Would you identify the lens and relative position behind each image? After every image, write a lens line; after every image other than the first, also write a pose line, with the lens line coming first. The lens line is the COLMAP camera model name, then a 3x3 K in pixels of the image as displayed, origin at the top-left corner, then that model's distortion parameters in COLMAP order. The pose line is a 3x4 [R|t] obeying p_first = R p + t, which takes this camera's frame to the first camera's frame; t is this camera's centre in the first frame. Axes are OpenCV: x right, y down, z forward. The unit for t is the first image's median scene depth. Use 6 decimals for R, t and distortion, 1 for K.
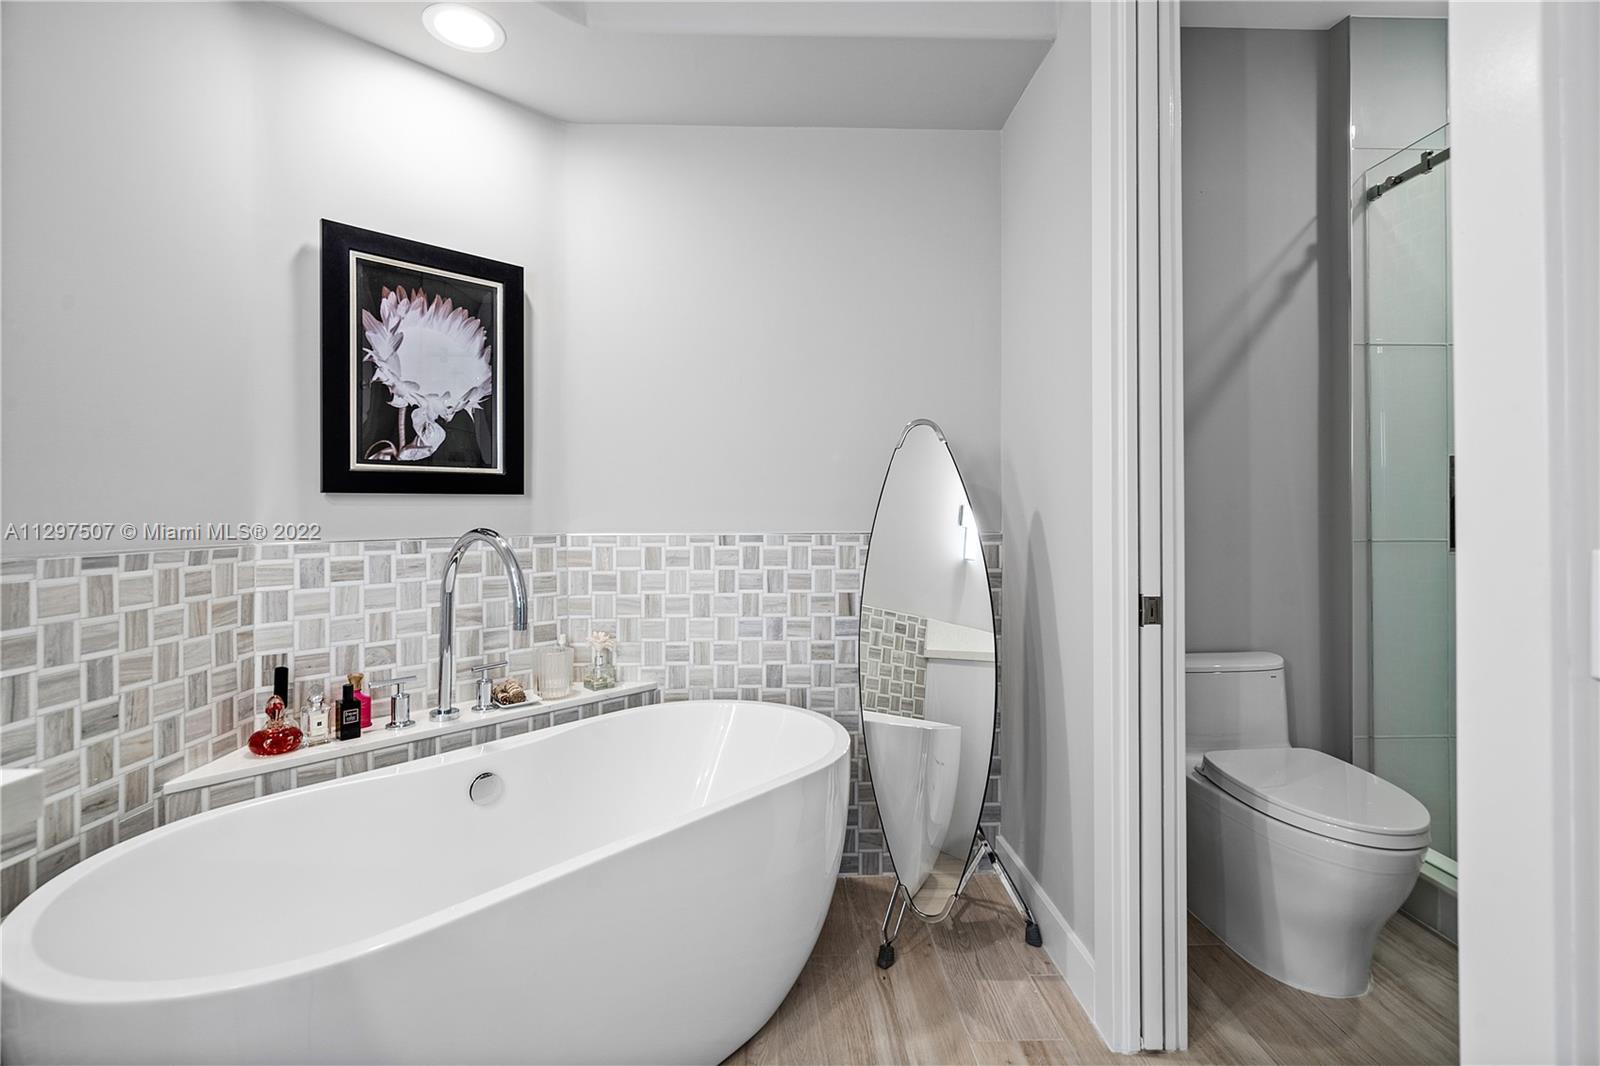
lens RADIAL K [[684.0, 0, 801.3], [0, 684.0, 501.1], [0, 0, 1]] dist [-0.014511, 0.000252]
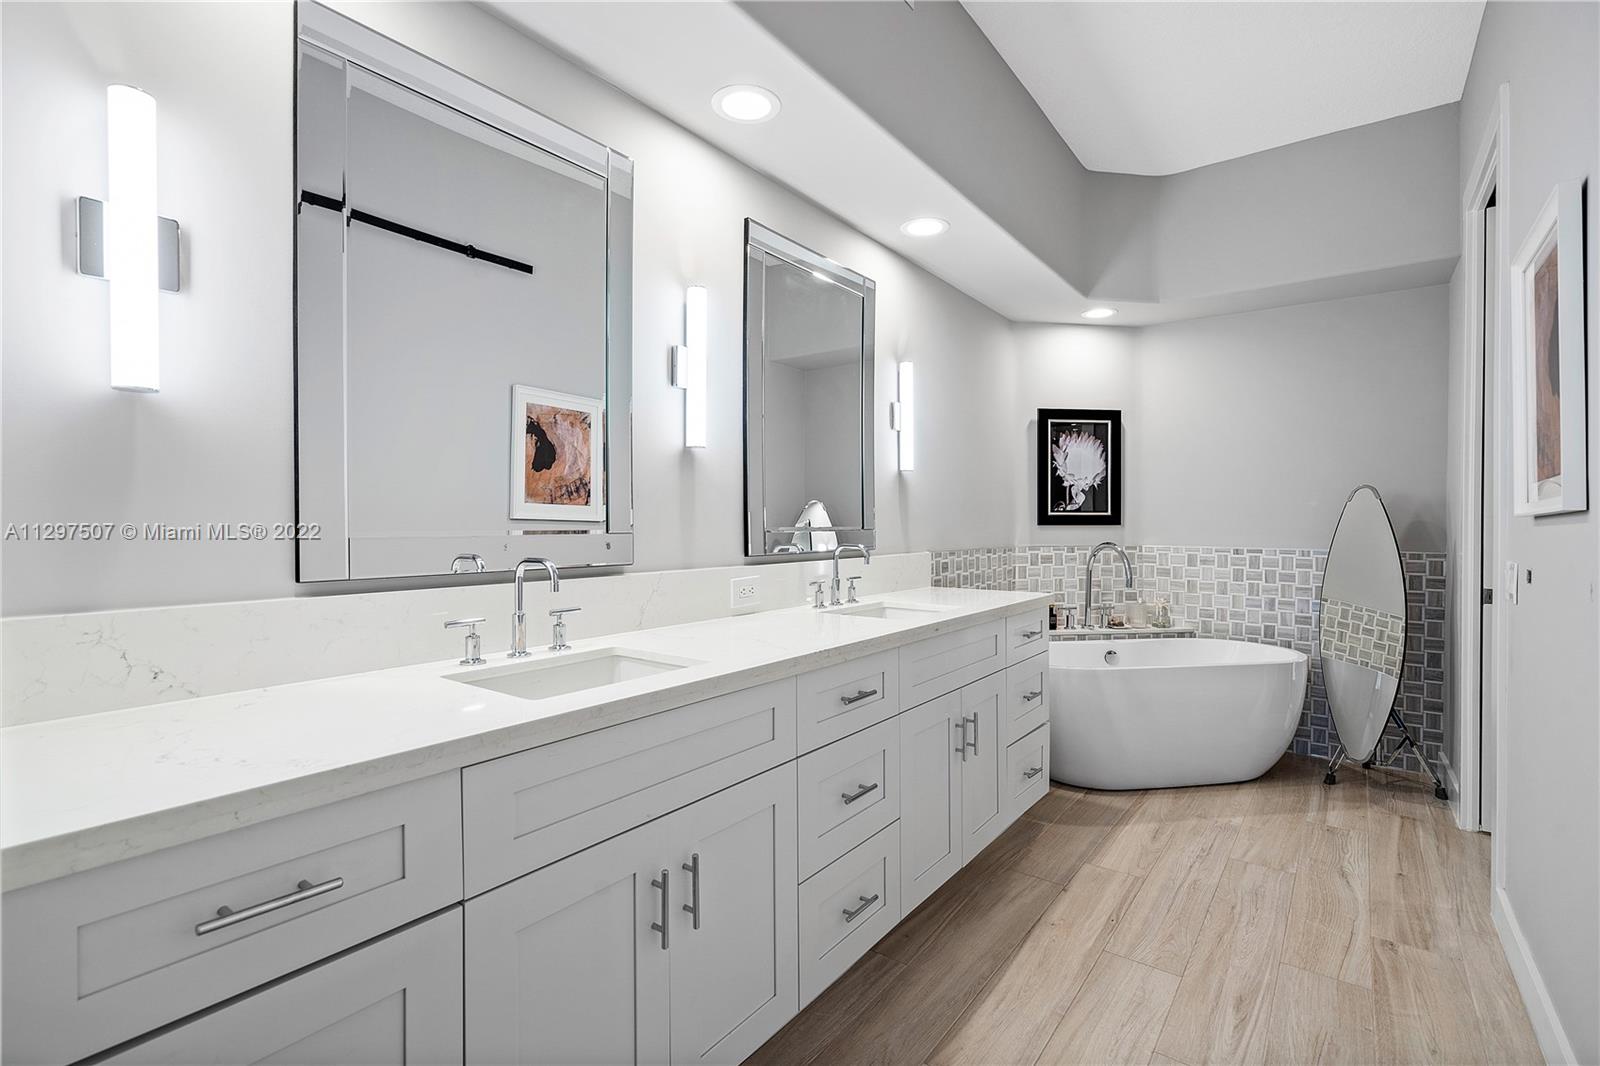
lens RADIAL K [[751.0, 0, 808.5], [0, 751.0, 528.4], [0, 0, 1]] dist [-0.001724, 0.000075]
pose [[0.783051, 0.011815, -0.621846, 0.252268], [0.002003, 0.999766, 0.021518, -0.052497], [0.621955, -0.018095, 0.782844, -1.344663]]
